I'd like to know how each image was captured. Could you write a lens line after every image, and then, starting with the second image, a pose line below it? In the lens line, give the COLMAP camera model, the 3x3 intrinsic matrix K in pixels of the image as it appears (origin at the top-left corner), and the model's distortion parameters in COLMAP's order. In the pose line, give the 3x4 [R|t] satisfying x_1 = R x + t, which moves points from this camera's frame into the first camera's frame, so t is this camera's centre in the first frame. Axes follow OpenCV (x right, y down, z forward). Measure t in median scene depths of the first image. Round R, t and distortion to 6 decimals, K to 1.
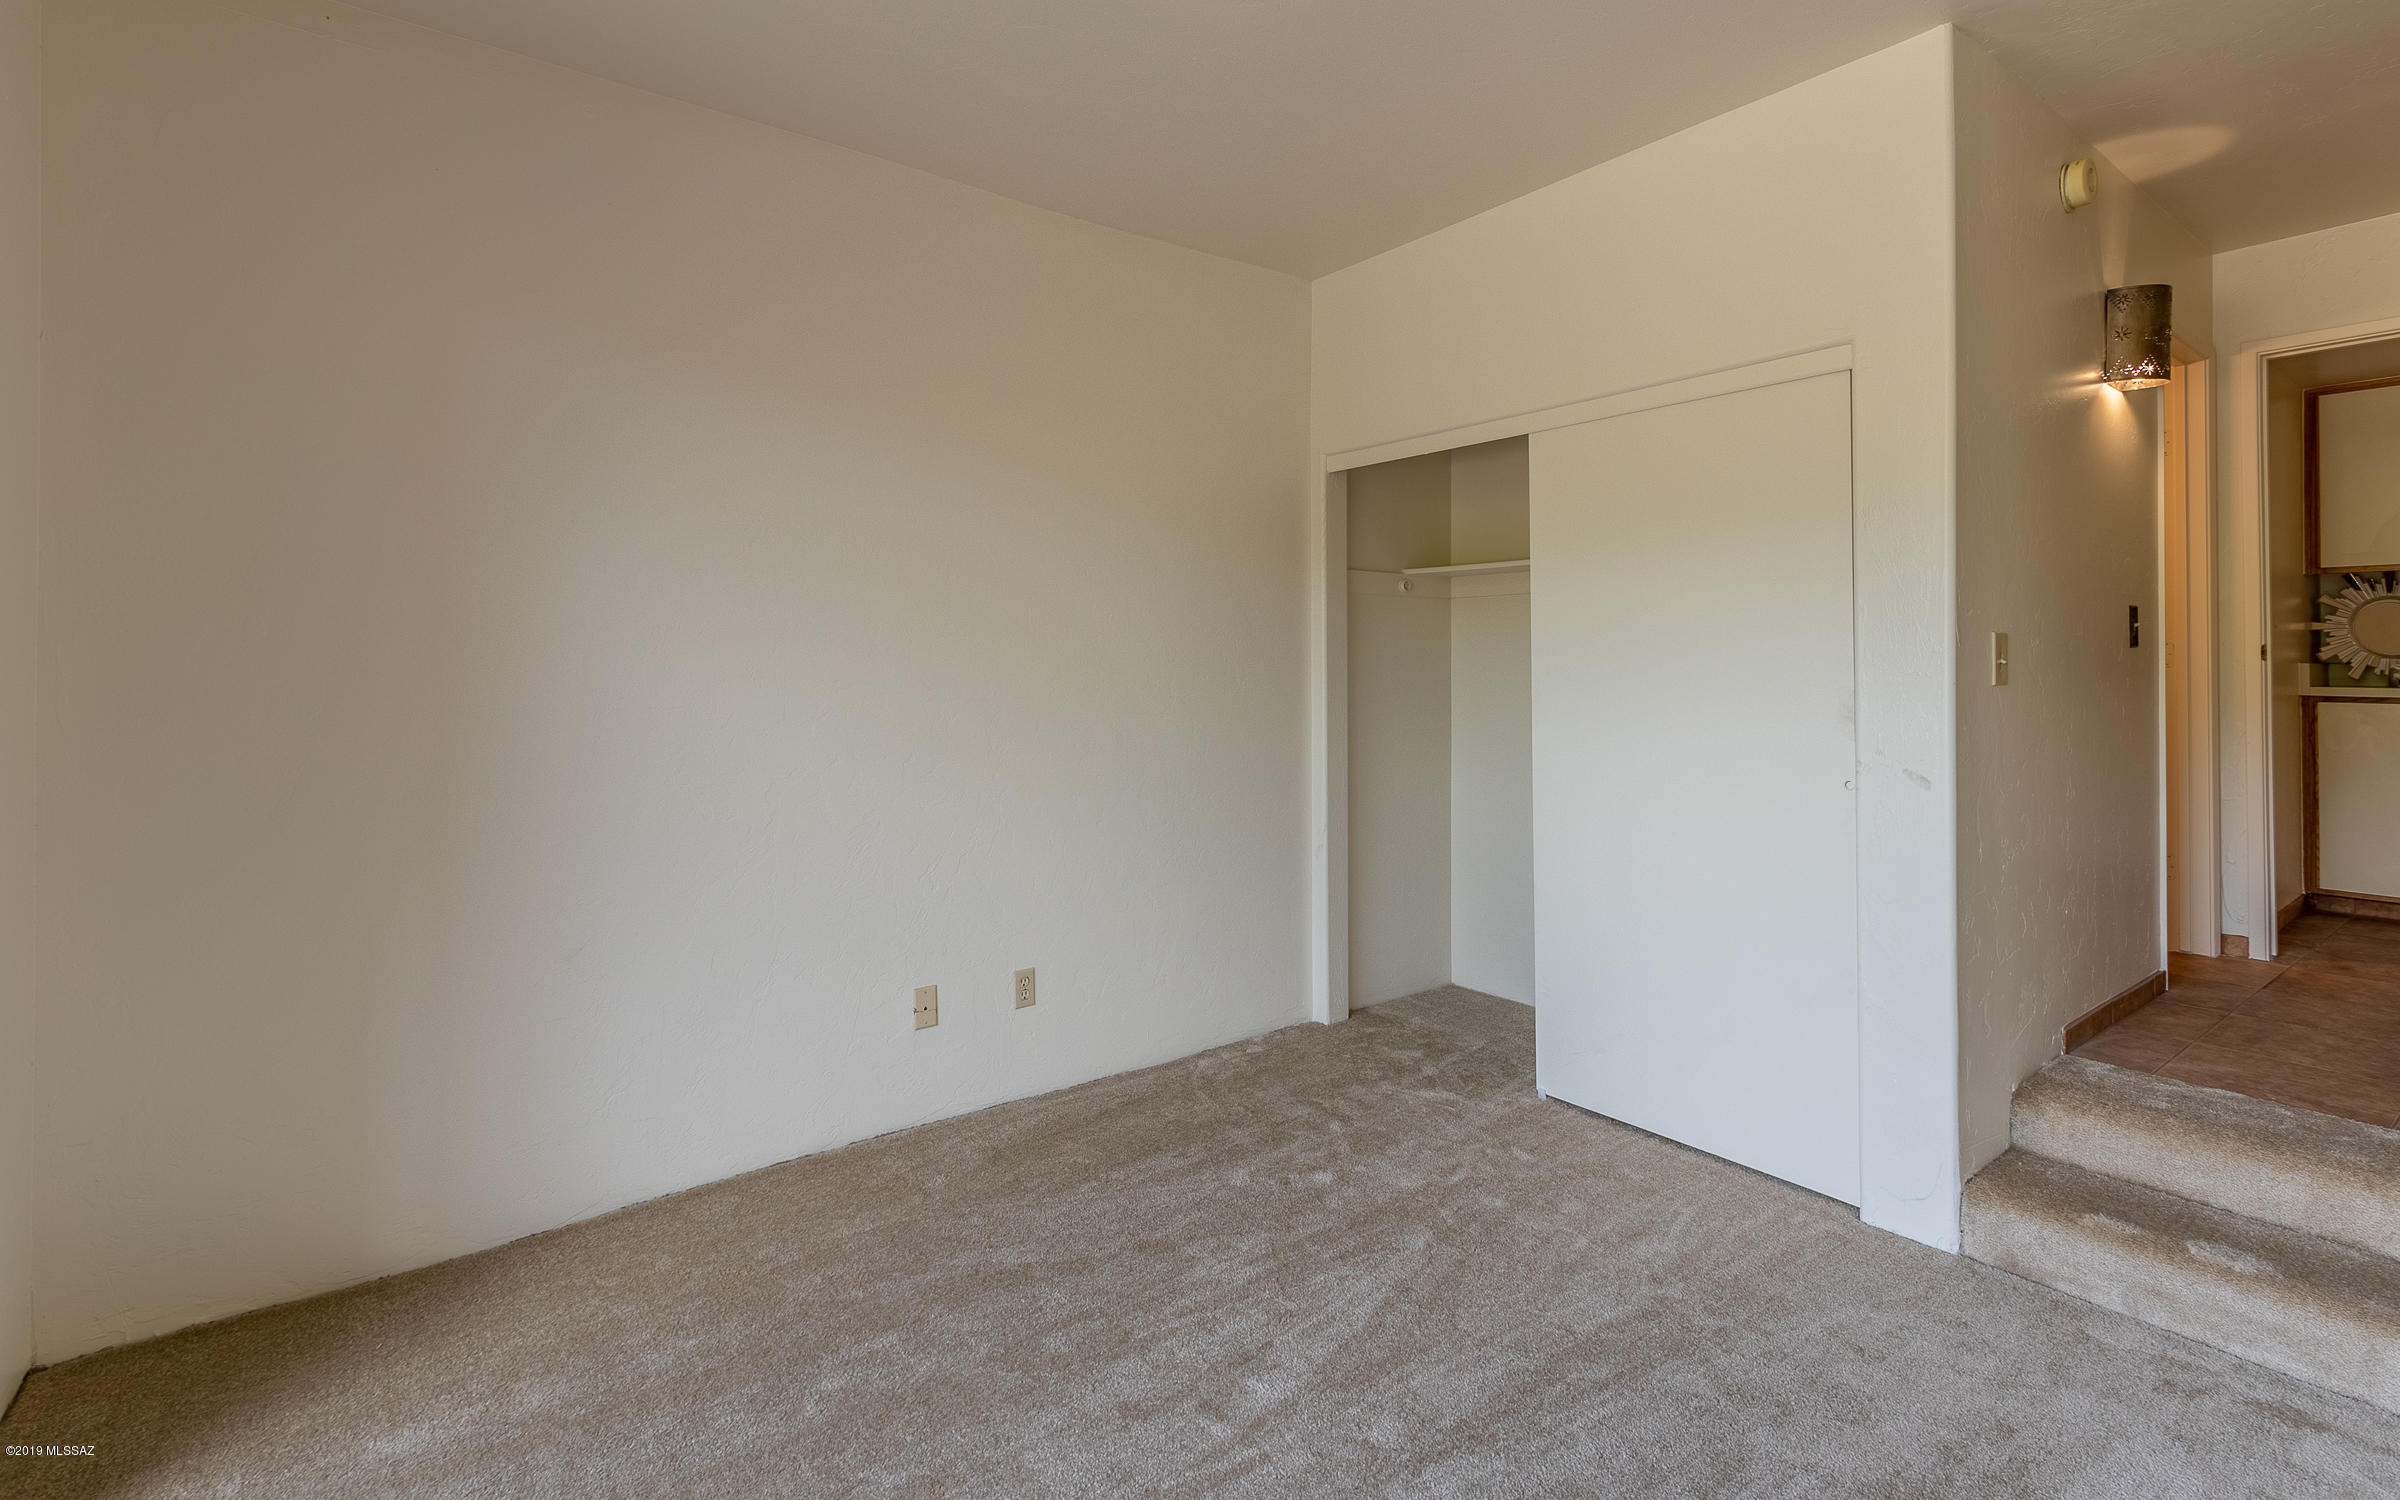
lens RADIAL K [[1097.4, 0, 1197.1], [0, 1097.4, 691.7], [0, 0, 1]] dist [0.003956, 0.000334]
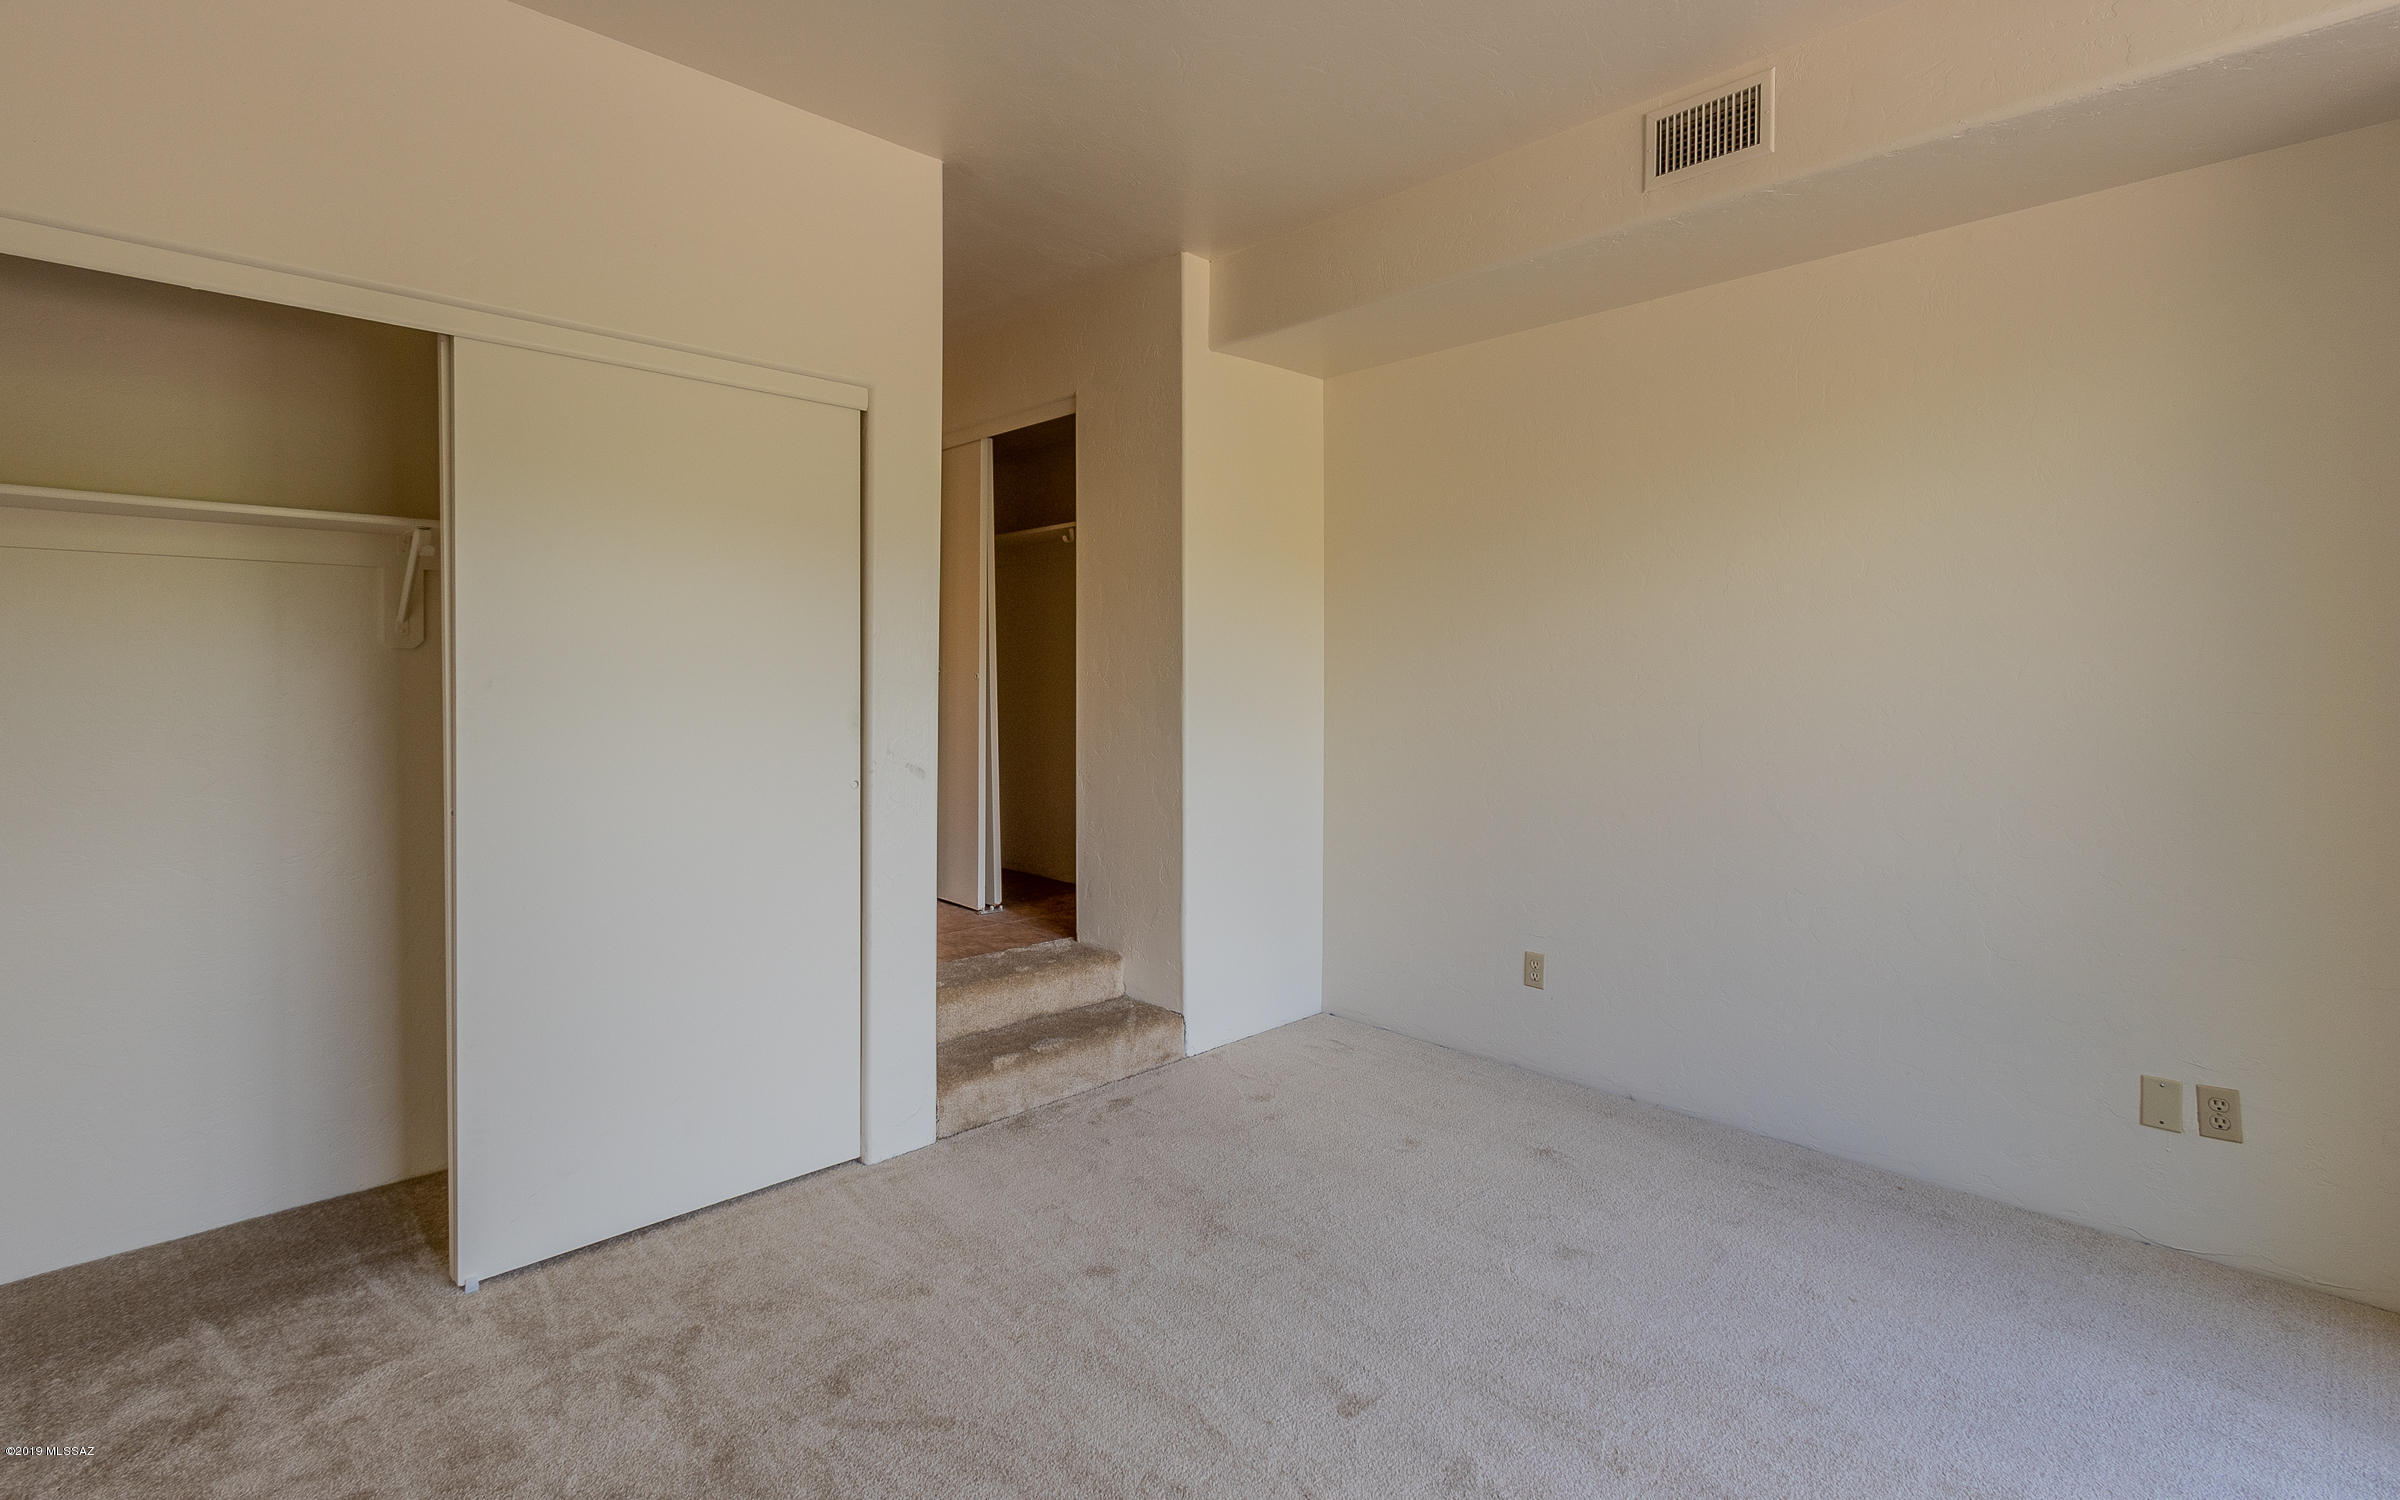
lens RADIAL K [[1097.4, 0, 1197.1], [0, 1097.4, 691.7], [0, 0, 1]] dist [0.003956, 0.000334]
pose [[-0.128879, -0.001235, 0.991660, -0.609273], [0.020386, 0.999785, 0.003894, -0.006888], [-0.991451, 0.020718, -0.128826, 0.860841]]
